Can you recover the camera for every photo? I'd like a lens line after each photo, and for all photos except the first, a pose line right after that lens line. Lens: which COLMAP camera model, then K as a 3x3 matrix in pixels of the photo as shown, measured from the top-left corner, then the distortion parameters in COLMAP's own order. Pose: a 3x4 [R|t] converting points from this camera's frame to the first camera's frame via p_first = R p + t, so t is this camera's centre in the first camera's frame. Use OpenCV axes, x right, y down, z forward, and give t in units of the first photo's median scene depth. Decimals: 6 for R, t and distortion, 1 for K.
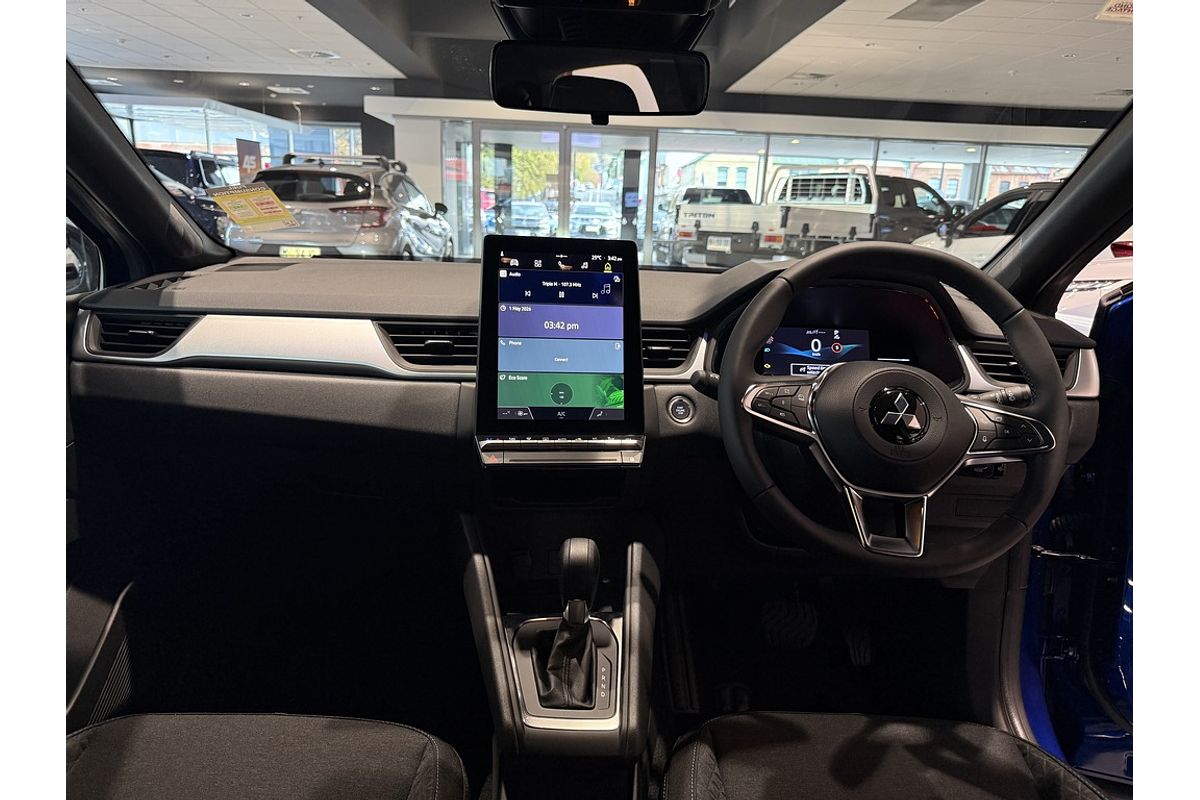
lens RADIAL K [[804.5, 0, 604.3], [0, 804.5, 409.9], [0, 0, 1]] dist [0.000370, 0.001144]
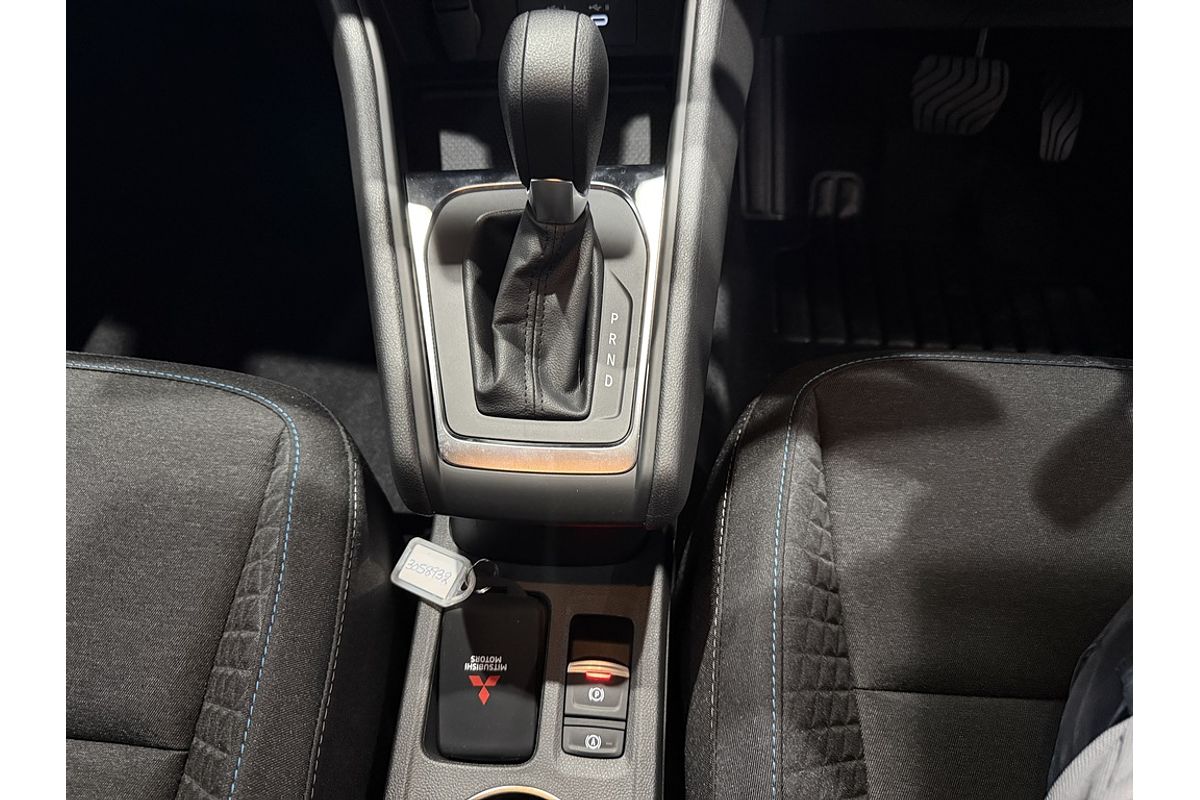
lens RADIAL K [[804.5, 0, 604.3], [0, 804.5, 409.9], [0, 0, 1]] dist [0.000370, 0.001144]
pose [[0.997258, 0.043483, -0.059874, 0.023848], [0.010213, 0.720504, 0.693376, 0.032742], [0.073290, -0.692087, 0.718084, 0.618605]]
